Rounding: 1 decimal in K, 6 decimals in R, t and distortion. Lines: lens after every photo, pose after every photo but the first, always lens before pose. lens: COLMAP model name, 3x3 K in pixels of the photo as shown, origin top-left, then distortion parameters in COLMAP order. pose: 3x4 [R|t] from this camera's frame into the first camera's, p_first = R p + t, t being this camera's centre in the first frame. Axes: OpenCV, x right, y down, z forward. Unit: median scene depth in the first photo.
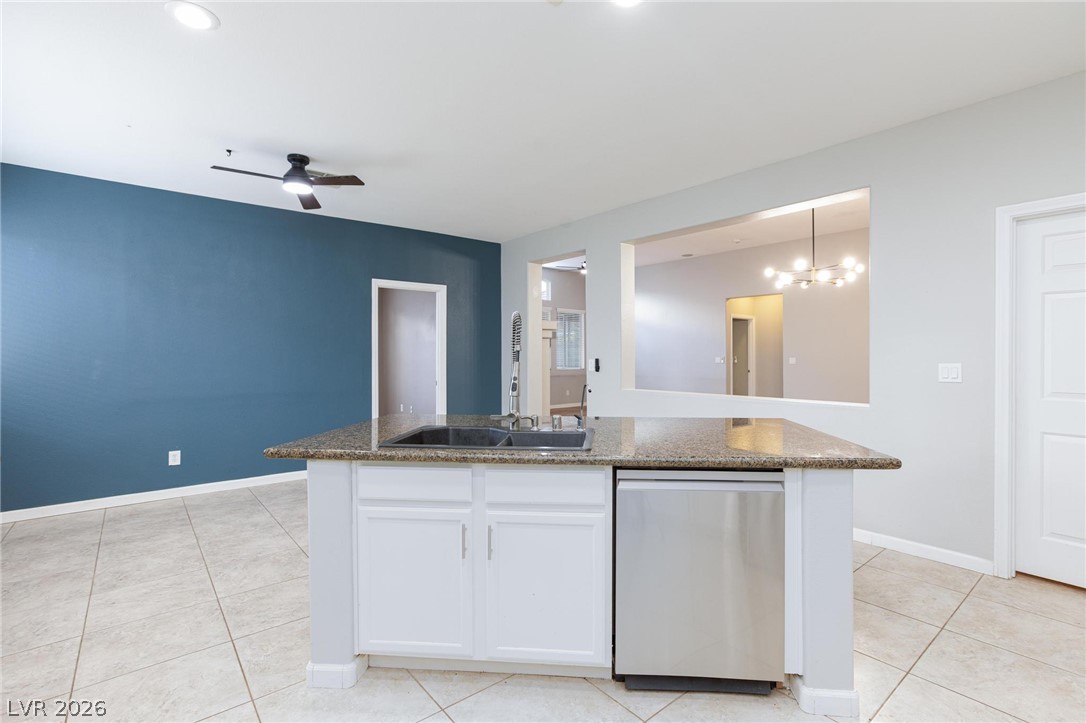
lens RADIAL K [[504.5, 0, 570.8], [0, 504.5, 355.3], [0, 0, 1]] dist [-0.017033, 0.000095]
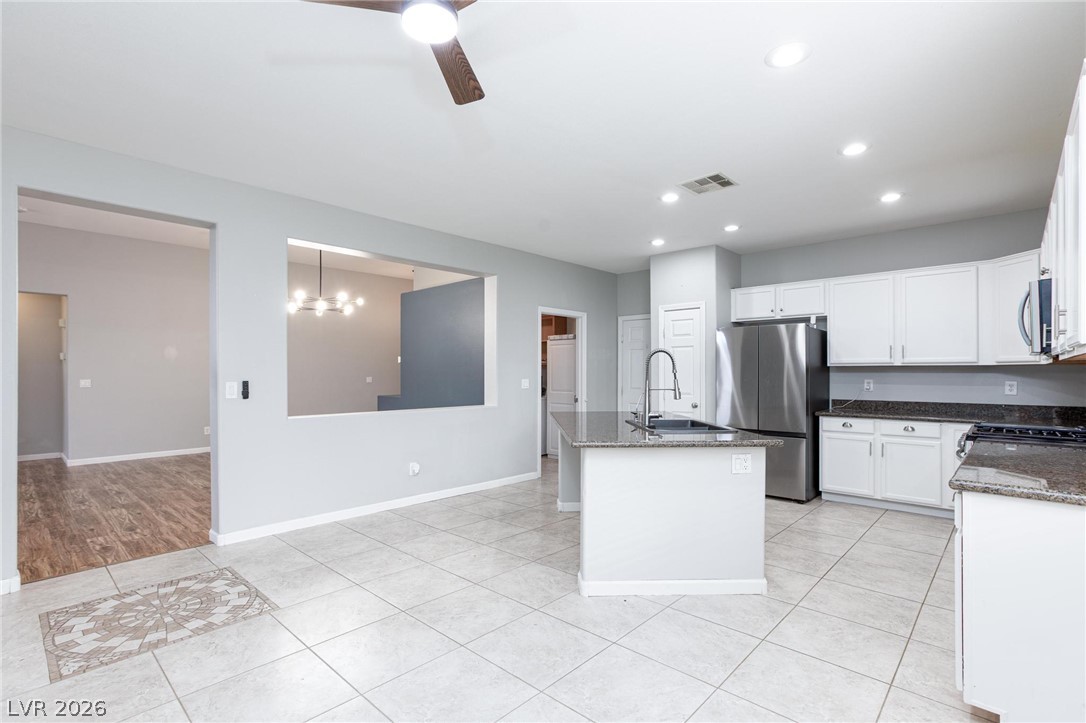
lens RADIAL K [[512.8, 0, 543.0], [0, 512.8, 361.5], [0, 0, 1]] dist [-0.010665, 0.000619]
pose [[-0.109348, 0.023929, 0.993716, -1.147513], [0.003578, 0.999713, -0.023679, -0.003594], [-0.993997, 0.000967, -0.109402, 1.050318]]
